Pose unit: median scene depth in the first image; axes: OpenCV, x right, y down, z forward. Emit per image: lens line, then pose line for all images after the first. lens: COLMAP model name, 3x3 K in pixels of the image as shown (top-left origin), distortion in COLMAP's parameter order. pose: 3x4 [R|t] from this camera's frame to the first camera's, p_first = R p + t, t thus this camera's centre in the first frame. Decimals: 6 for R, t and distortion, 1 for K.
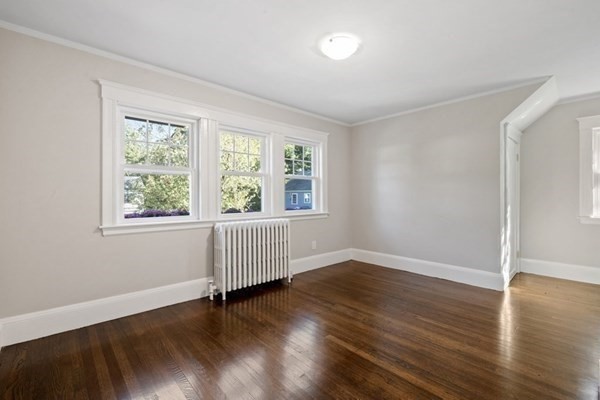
lens RADIAL K [[273.4, 0, 300.2], [0, 273.4, 200.5], [0, 0, 1]] dist [0.001039, 0.000873]
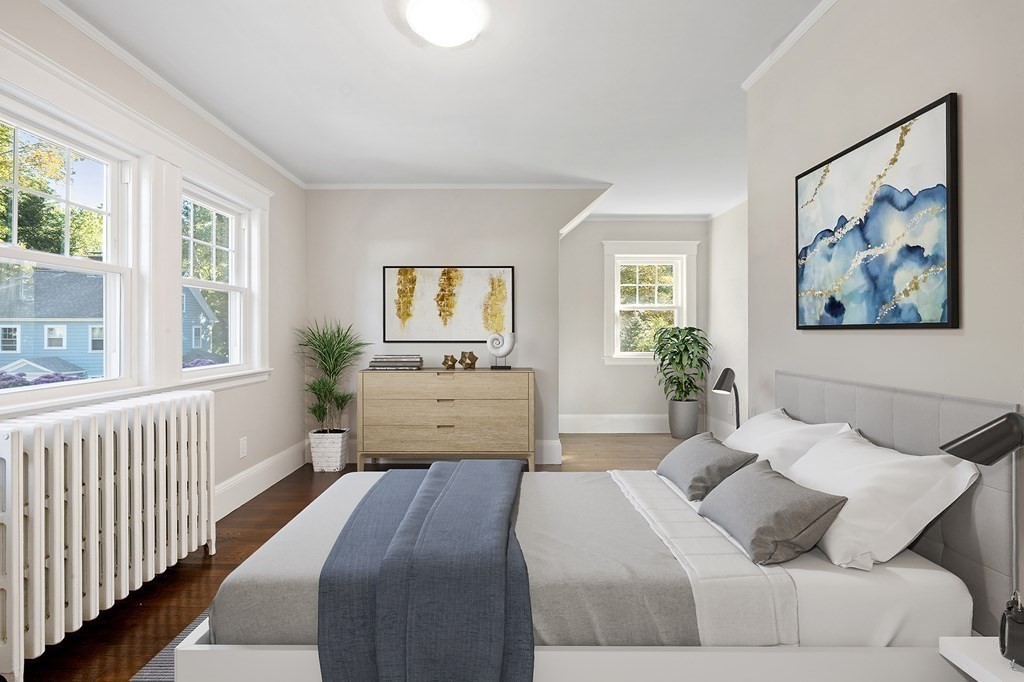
lens RADIAL K [[466.6, 0, 510.5], [0, 466.6, 333.4], [0, 0, 1]] dist [0.001039, 0.000873]
pose [[0.674218, 0.000119, 0.738532, -0.237355], [0.010883, 0.999890, -0.010096, -0.001964], [-0.738452, 0.014844, 0.674143, 0.232080]]
